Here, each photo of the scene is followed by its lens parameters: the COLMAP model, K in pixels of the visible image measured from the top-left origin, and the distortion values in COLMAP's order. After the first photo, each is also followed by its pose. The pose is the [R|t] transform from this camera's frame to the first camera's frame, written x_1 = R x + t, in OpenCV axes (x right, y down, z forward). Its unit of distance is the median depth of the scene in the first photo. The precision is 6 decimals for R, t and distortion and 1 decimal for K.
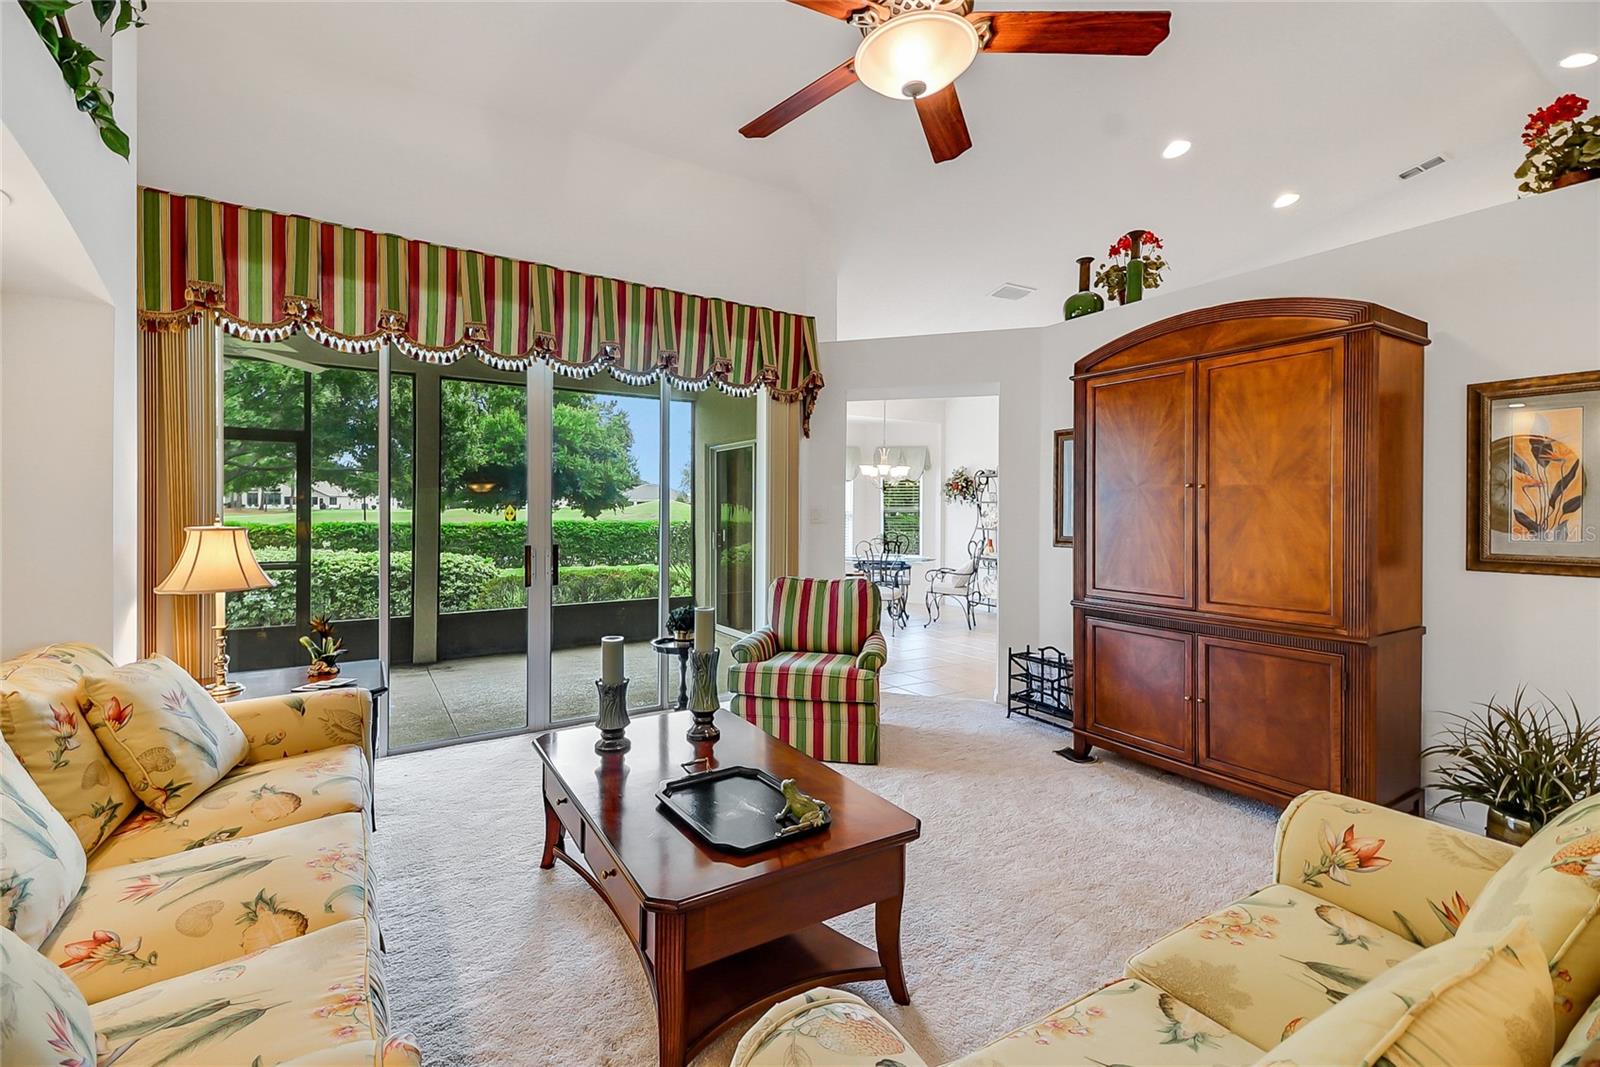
lens RADIAL K [[692.5, 0, 778.8], [0, 692.5, 510.8], [0, 0, 1]] dist [0.041045, -0.017773]
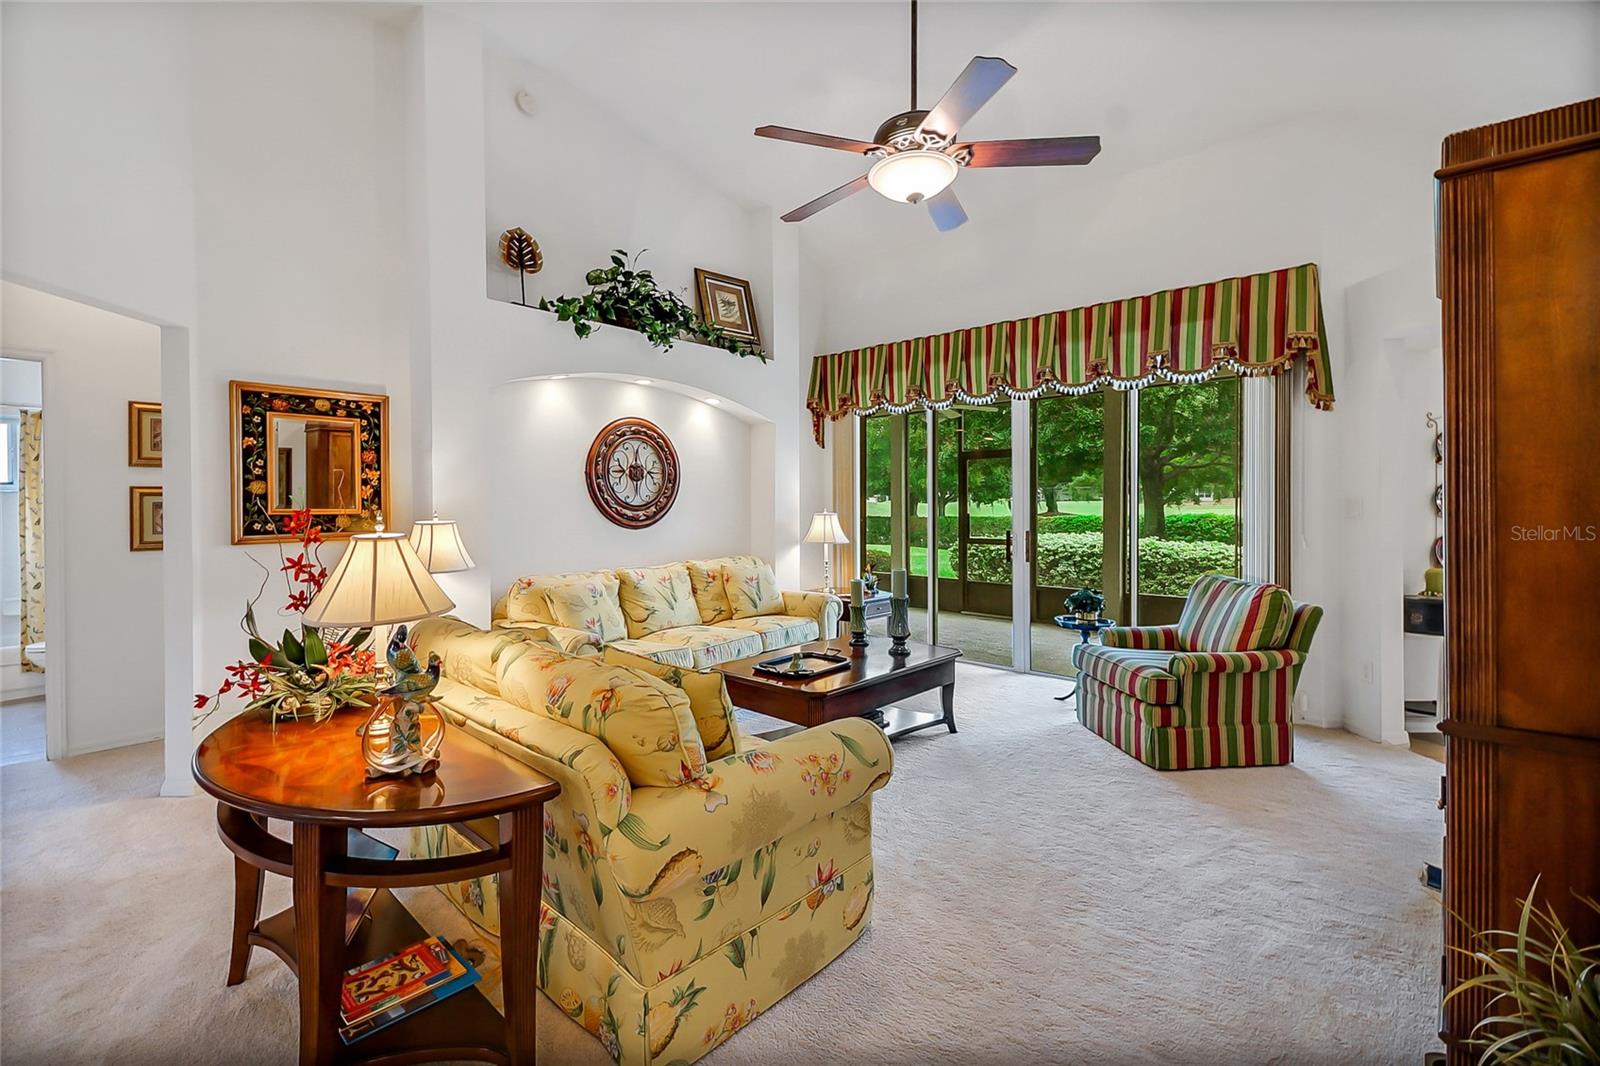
lens RADIAL K [[692.5, 0, 774.0], [0, 692.5, 508.1], [0, 0, 1]] dist [0.041045, -0.017773]
pose [[0.263697, 0.000338, -0.964606, 0.386915], [0.005478, 0.999983, 0.001847, 0.001324], [0.964590, -0.005771, 0.263690, 0.100180]]
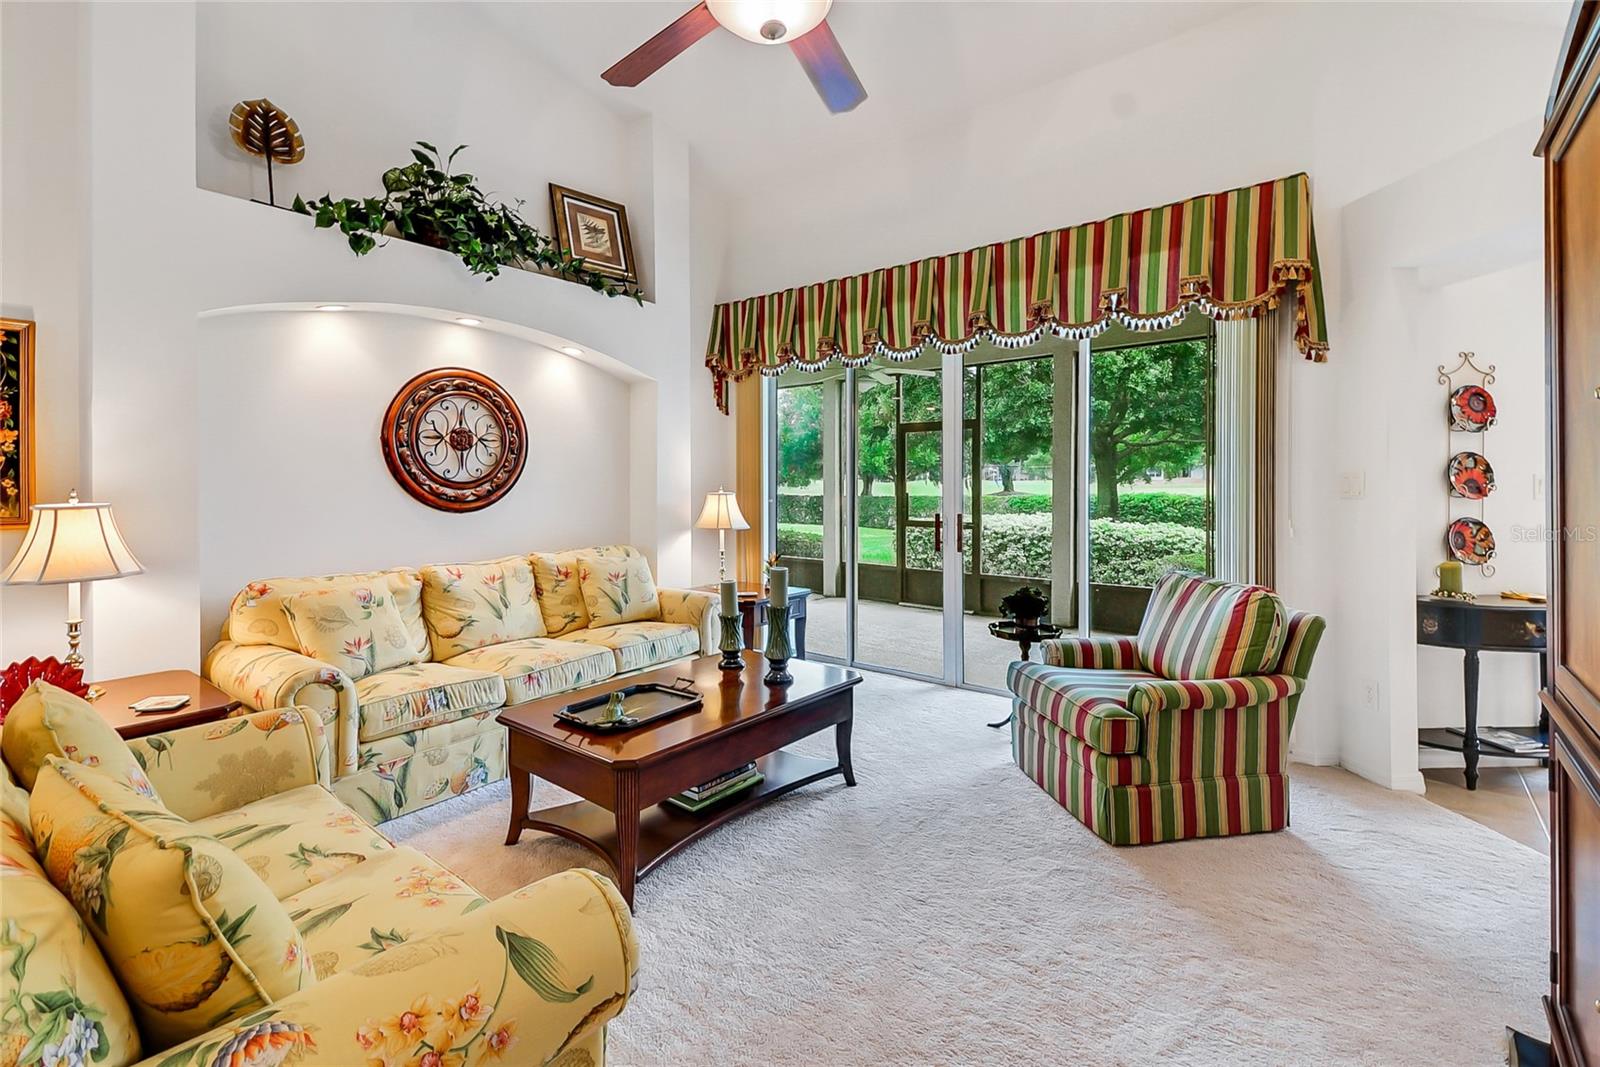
lens RADIAL K [[705.9, 0, 776.2], [0, 705.9, 484.1], [0, 0, 1]] dist [0.043418, -0.019697]
pose [[0.323587, -0.003316, -0.946193, 0.294495], [0.004274, 0.999989, -0.002043, 0.002573], [0.946189, -0.003383, 0.323597, 0.187896]]
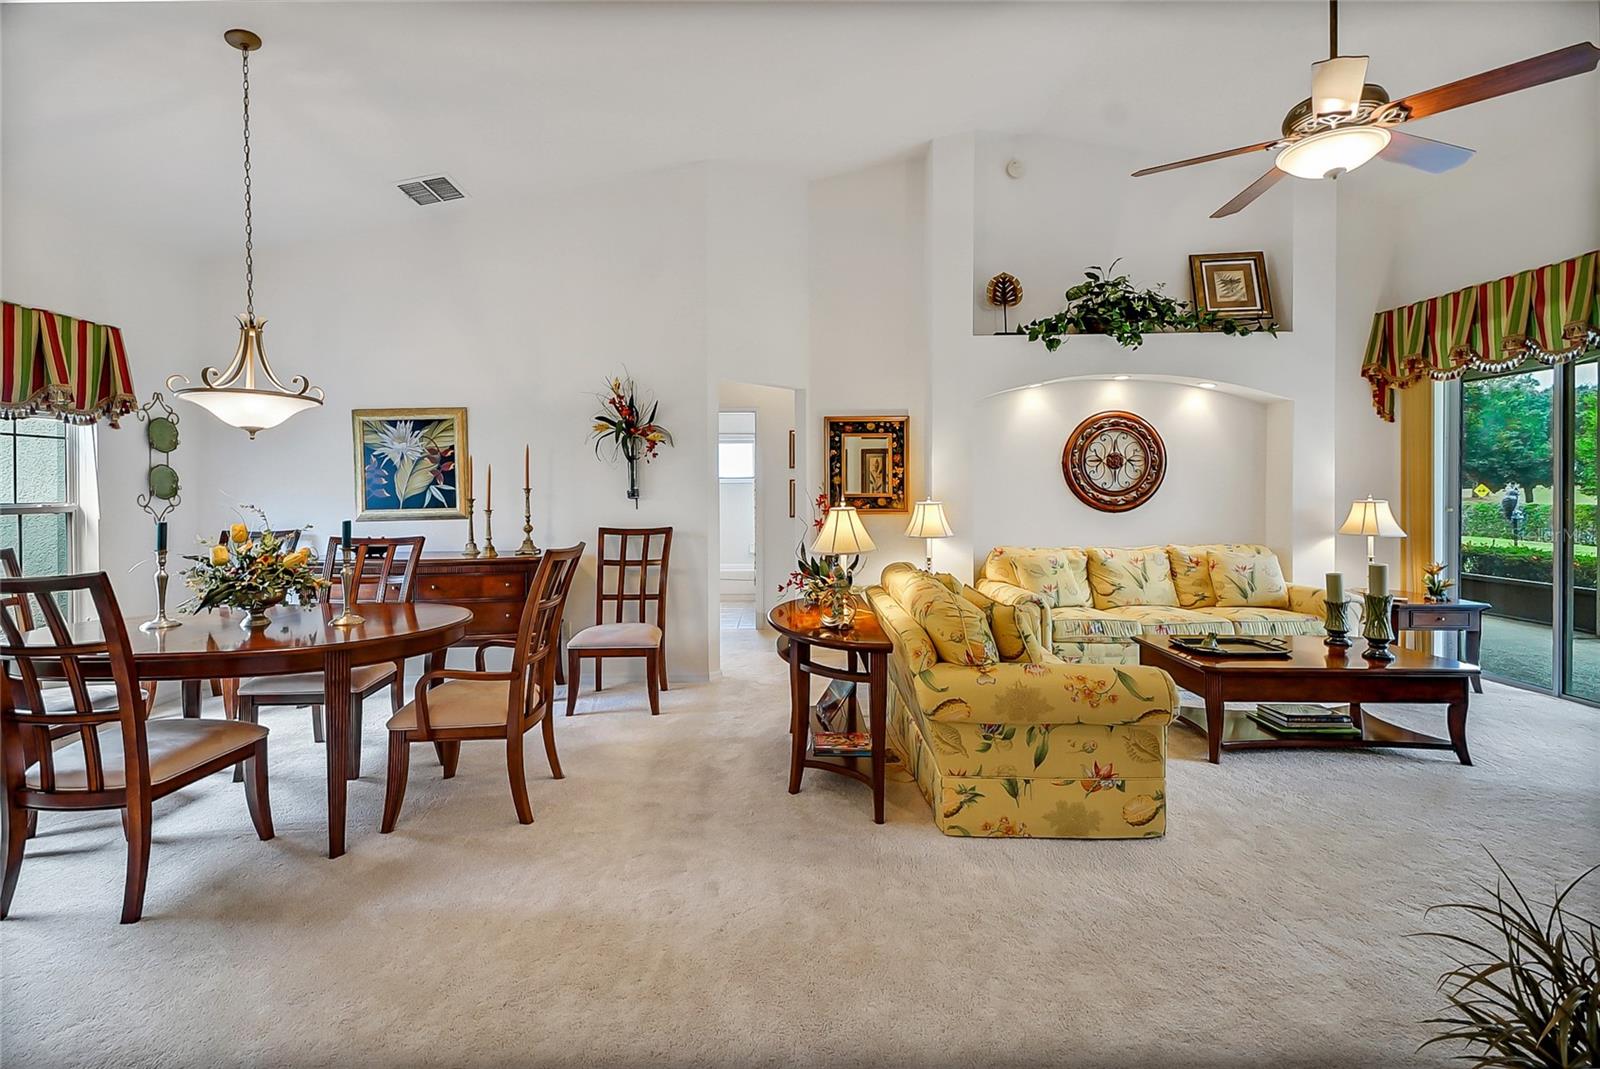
lens RADIAL K [[692.5, 0, 785.4], [0, 692.5, 498.8], [0, 0, 1]] dist [0.041045, -0.017773]
pose [[-0.516864, 0.008497, -0.856025, 0.503630], [0.001947, 0.999960, 0.008751, 0.000292], [0.856065, 0.002856, -0.516860, 0.217386]]
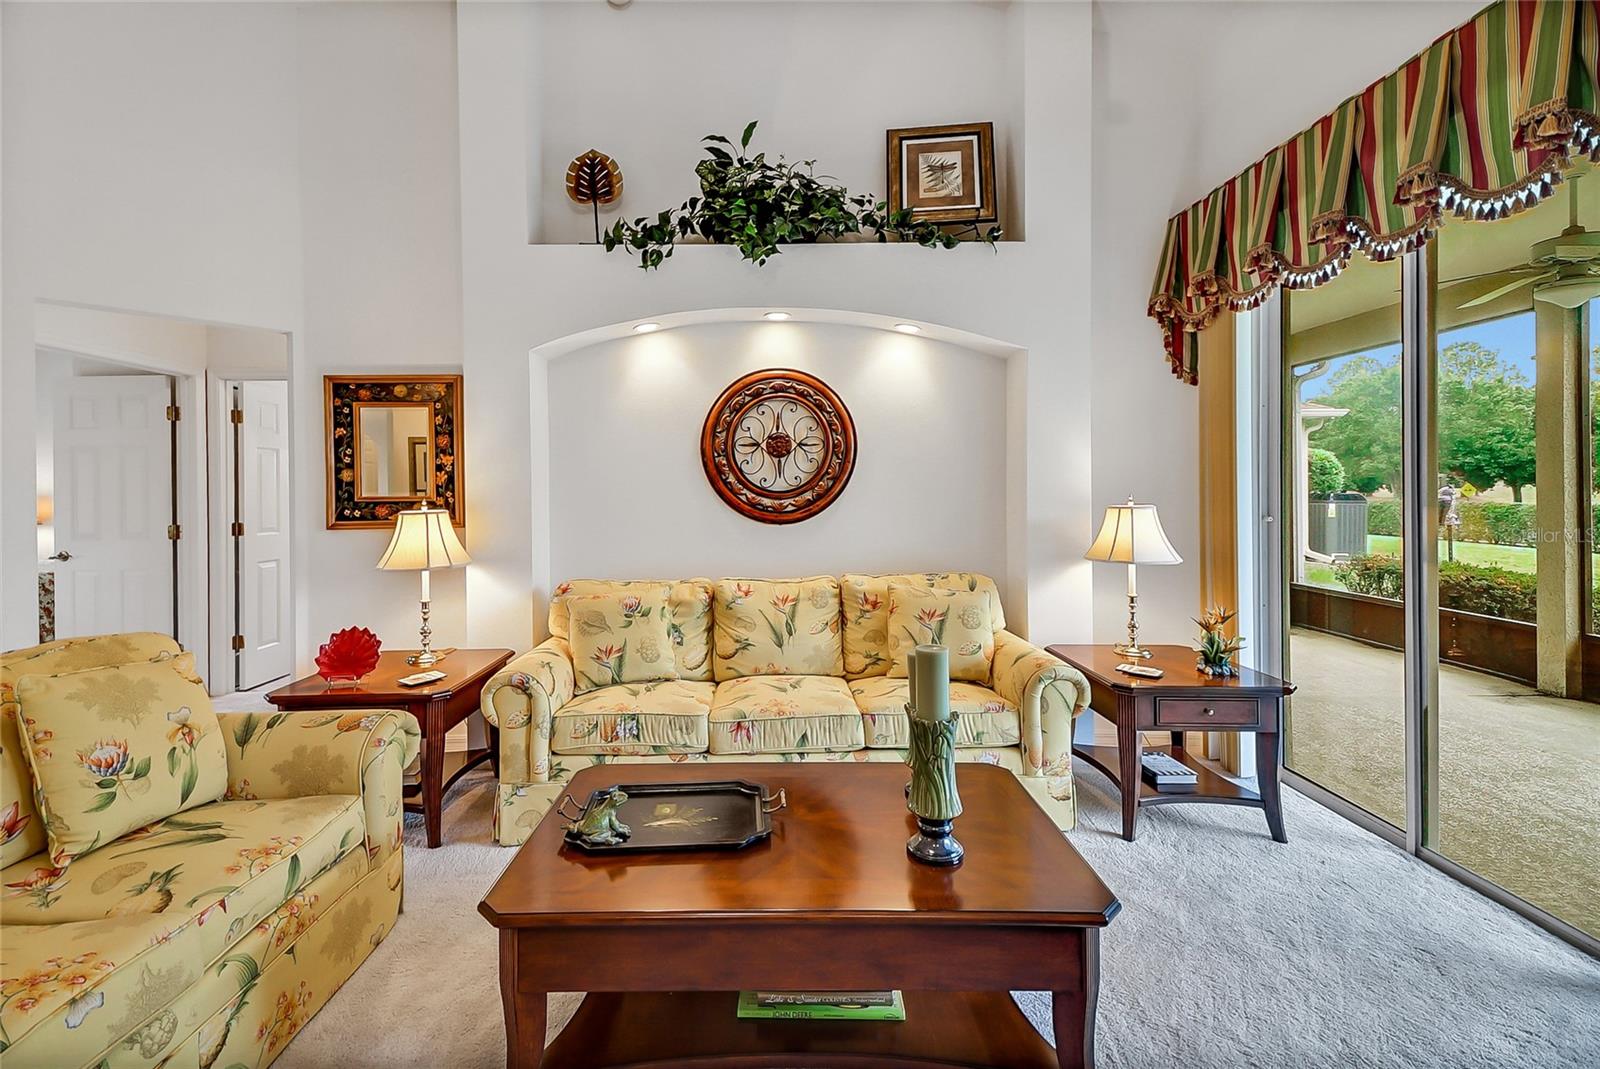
lens RADIAL K [[705.9, 0, 775.0], [0, 705.9, 492.2], [0, 0, 1]] dist [0.043418, -0.019697]
pose [[-0.512230, -0.000492, -0.858848, 0.154580], [0.005510, 0.999977, -0.003859, 0.001701], [0.858831, -0.006709, -0.512216, 0.362757]]
